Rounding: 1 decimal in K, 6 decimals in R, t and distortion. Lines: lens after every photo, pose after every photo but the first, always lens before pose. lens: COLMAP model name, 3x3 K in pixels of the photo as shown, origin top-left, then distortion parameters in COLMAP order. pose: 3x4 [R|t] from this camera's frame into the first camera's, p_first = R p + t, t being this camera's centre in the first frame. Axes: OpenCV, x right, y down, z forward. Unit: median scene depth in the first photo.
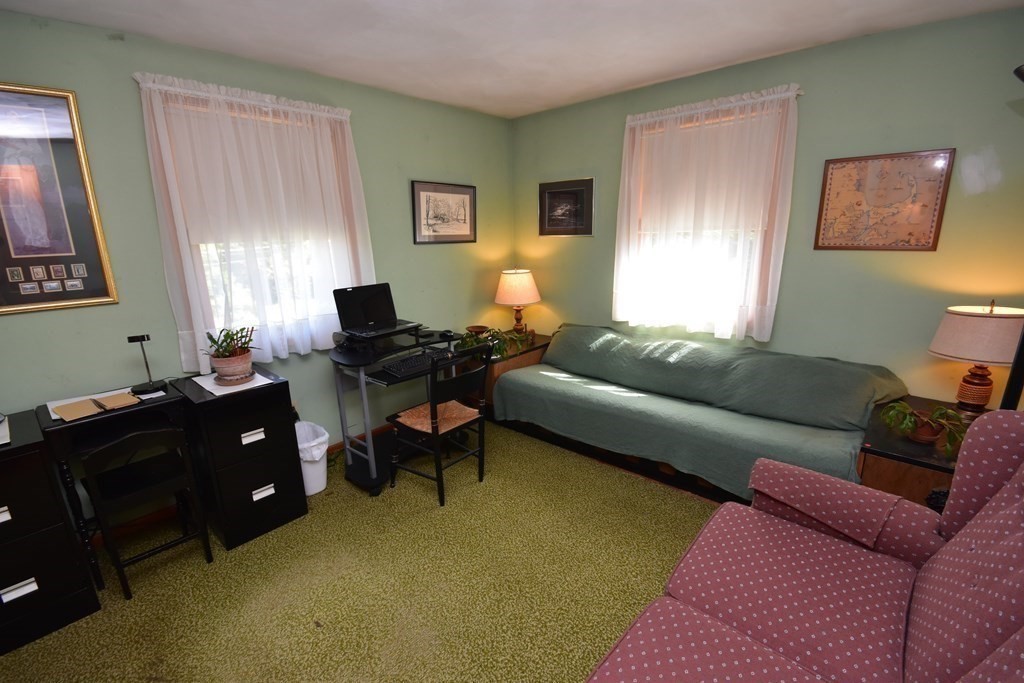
lens RADIAL K [[446.5, 0, 510.0], [0, 446.5, 347.6], [0, 0, 1]] dist [0.014459, -0.015928]
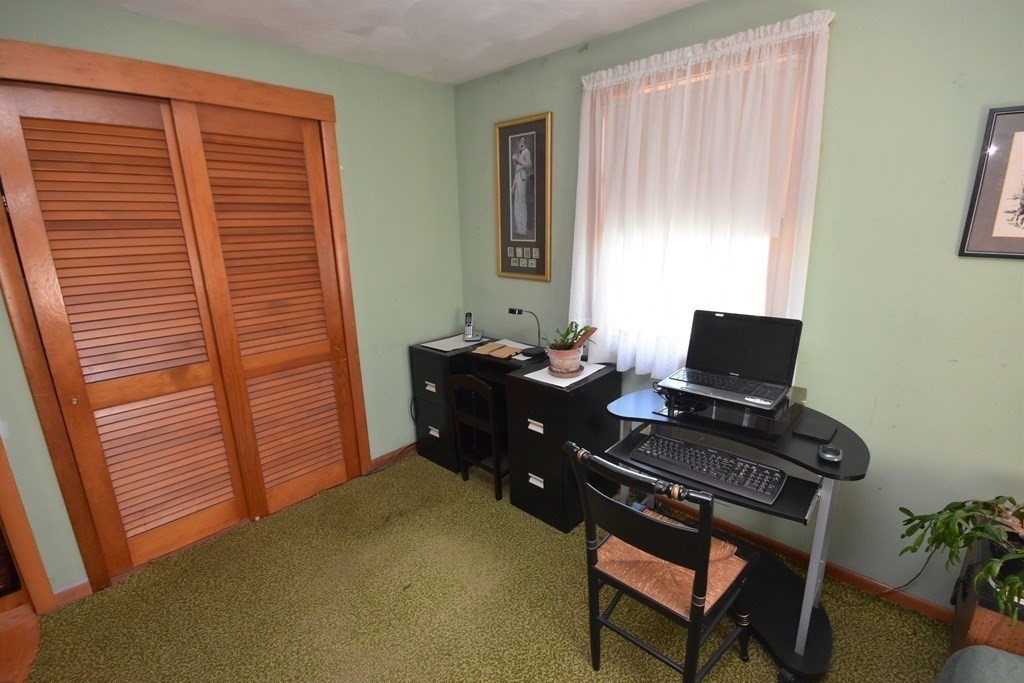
lens RADIAL K [[454.6, 0, 515.2], [0, 454.6, 345.3], [0, 0, 1]] dist [0.007927, -0.010621]
pose [[-0.020675, 0.284158, -0.958554, 0.409238], [-0.231914, 0.931246, 0.281065, -0.278659], [0.972517, 0.228113, 0.046646, 0.919746]]
